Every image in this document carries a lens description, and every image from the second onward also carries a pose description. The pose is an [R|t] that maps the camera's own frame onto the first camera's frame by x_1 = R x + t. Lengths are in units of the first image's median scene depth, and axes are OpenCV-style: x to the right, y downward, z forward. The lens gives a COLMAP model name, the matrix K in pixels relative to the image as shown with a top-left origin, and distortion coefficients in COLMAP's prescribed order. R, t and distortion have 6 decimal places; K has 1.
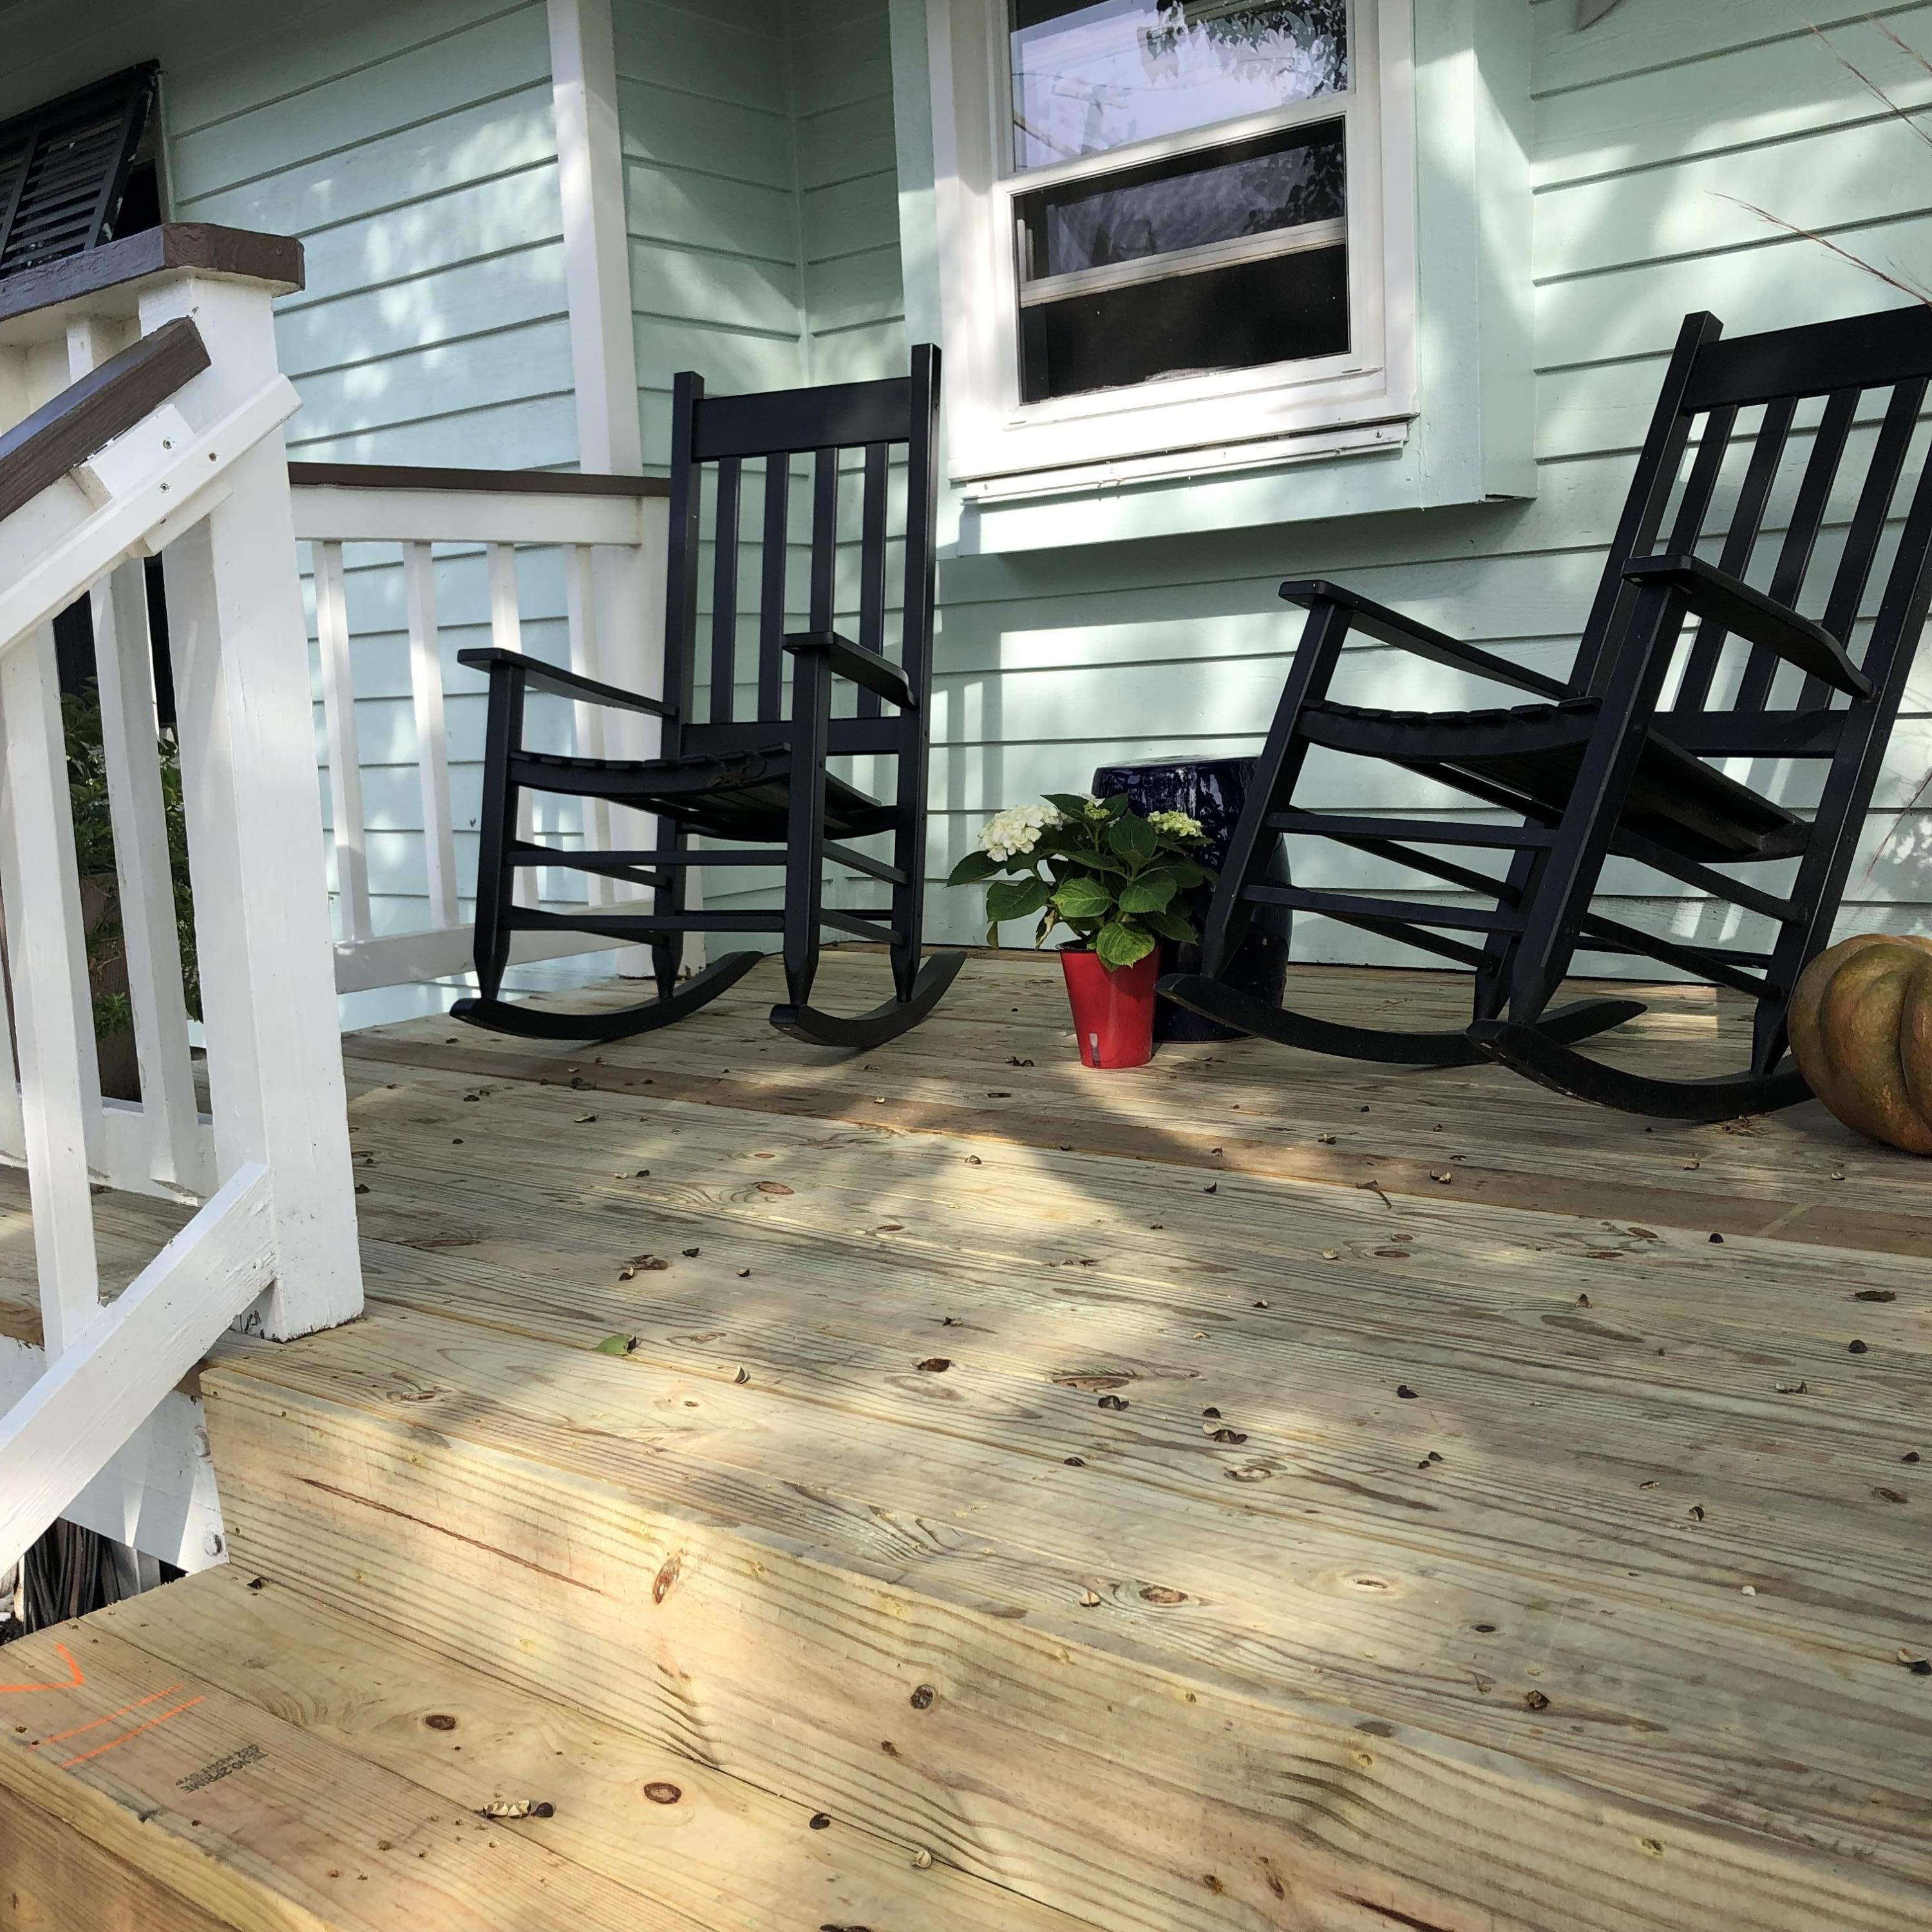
lens RADIAL K [[2154.1, 0, 967.8], [0, 2154.1, 966.1], [0, 0, 1]] dist [0.022451, 0.000000]
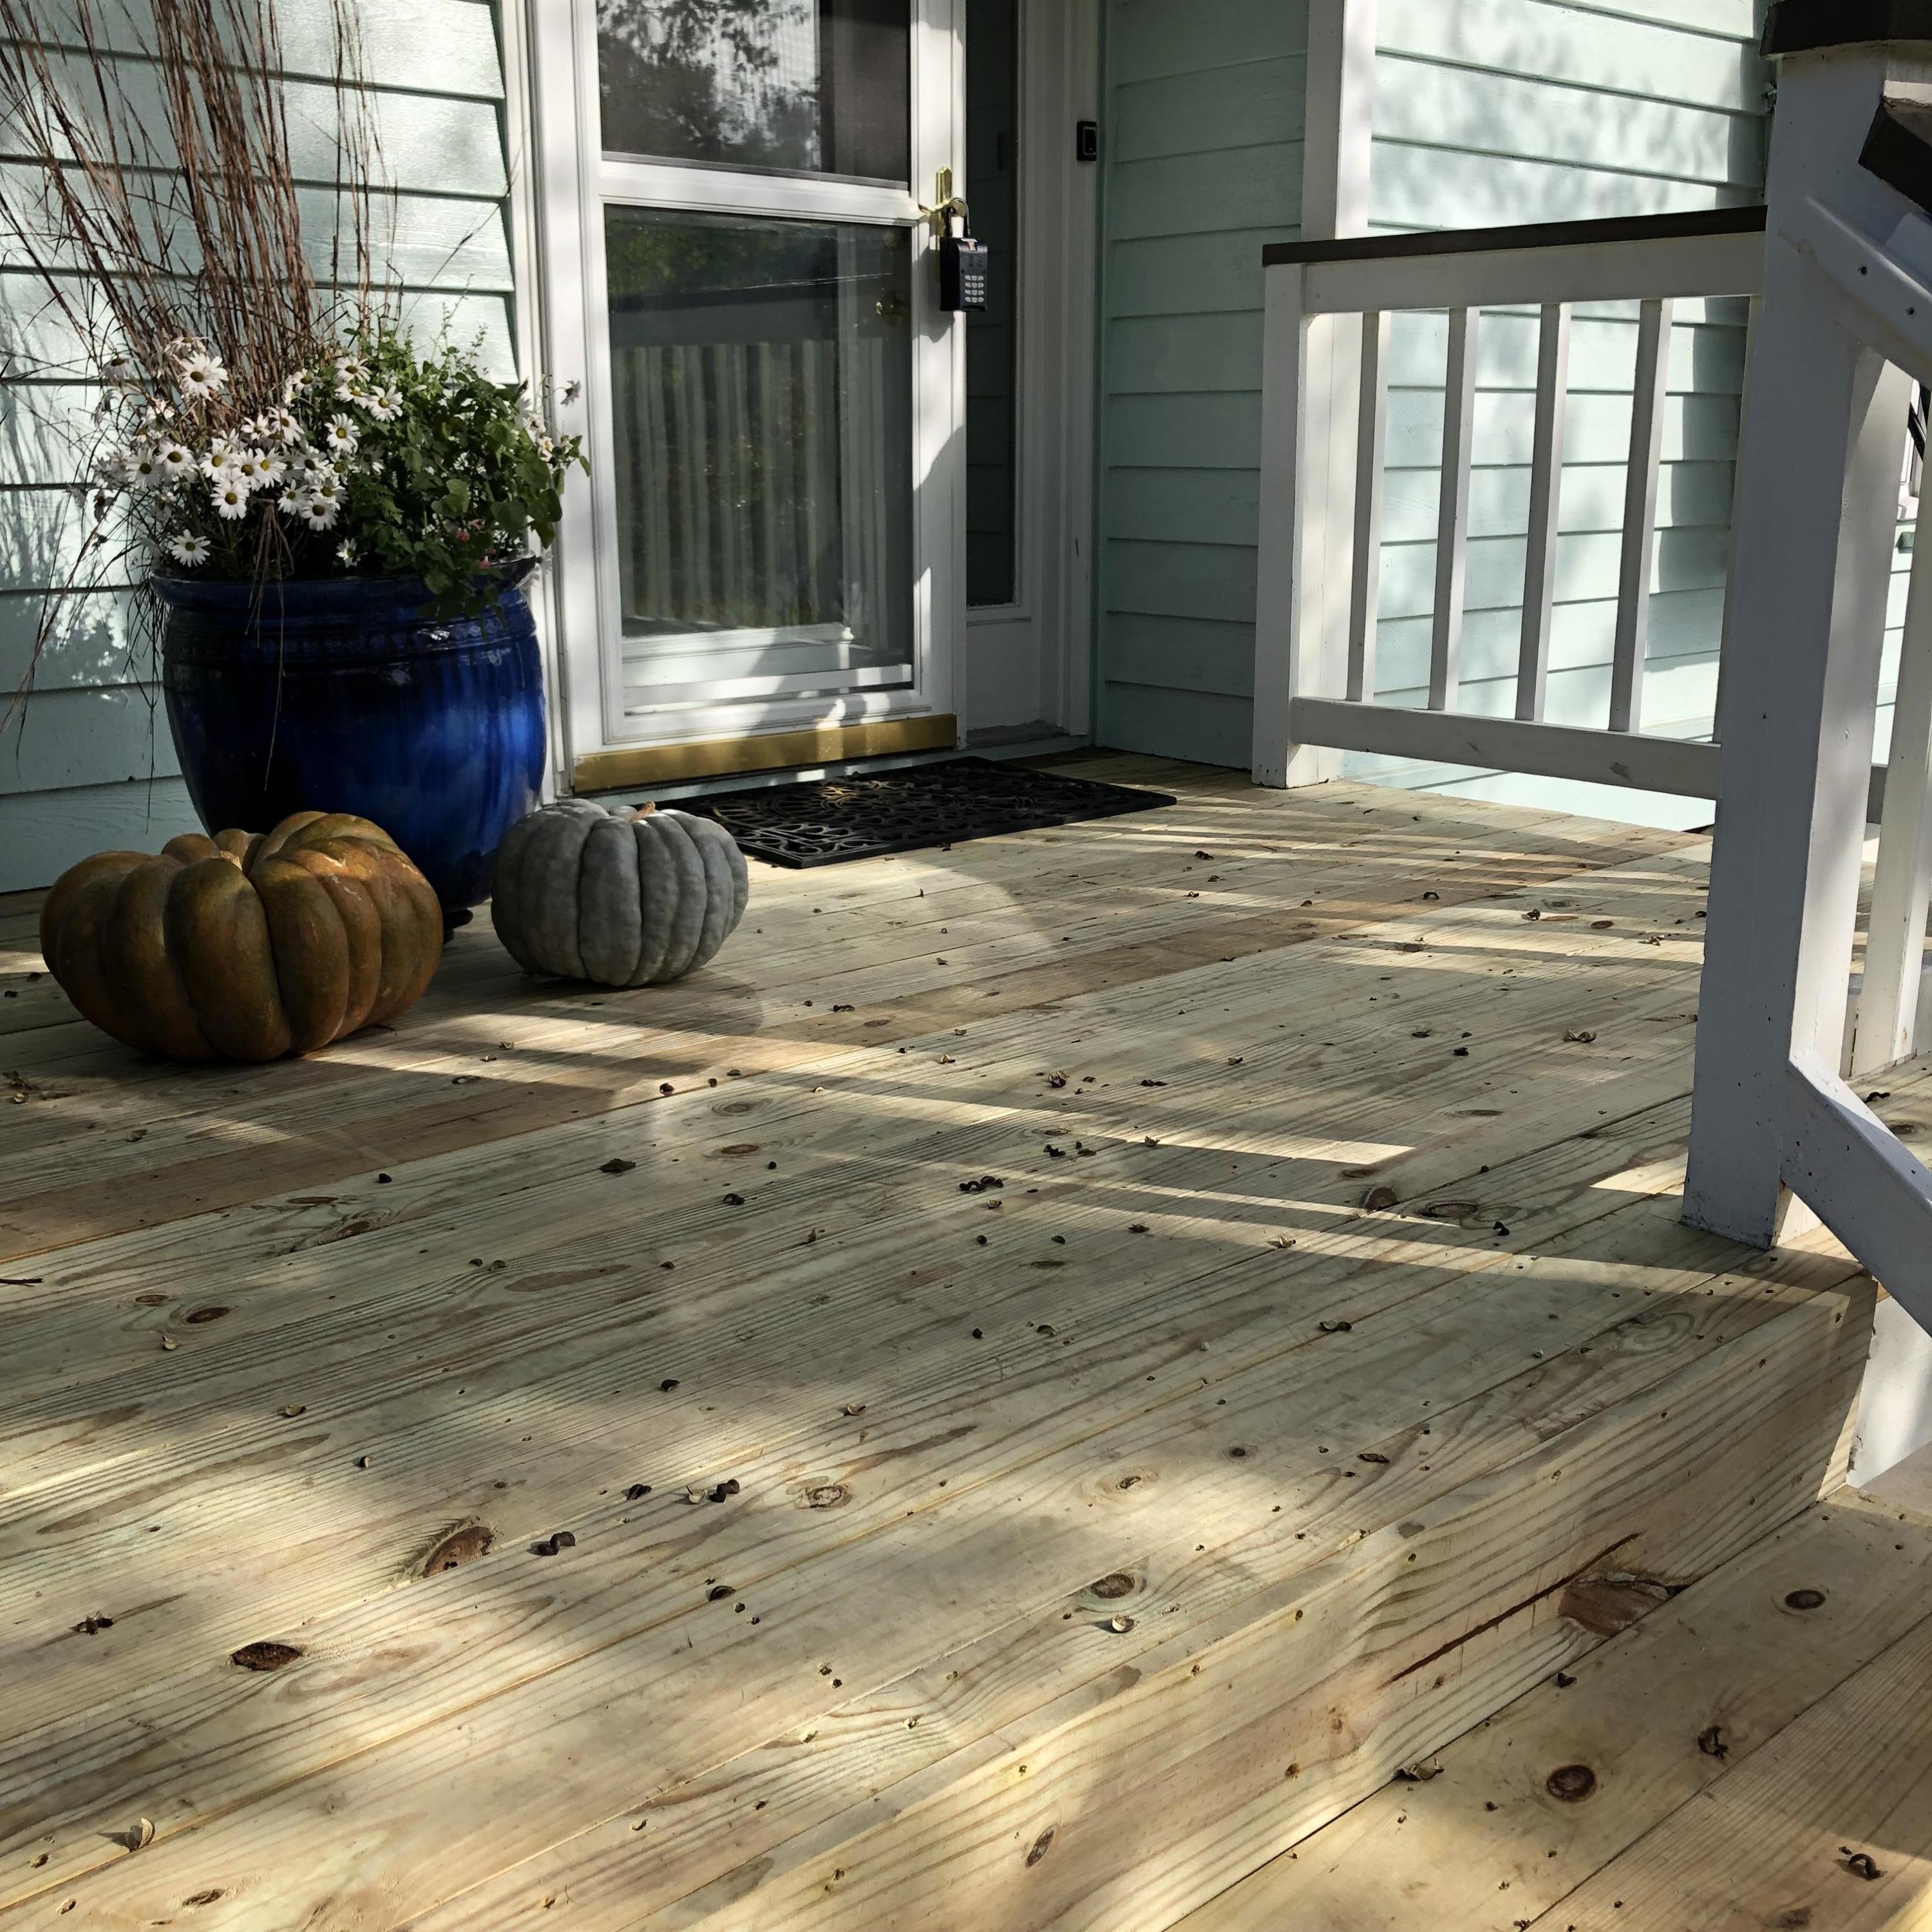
lens RADIAL K [[2154.1, 0, 966.9], [0, 2154.1, 966.0], [0, 0, 1]] dist [0.022451, 0.000000]
pose [[0.154387, -0.195653, 0.968444, -0.573942], [0.124513, 0.976235, 0.177377, -0.113509], [-0.980133, 0.093199, 0.175079, 0.627951]]
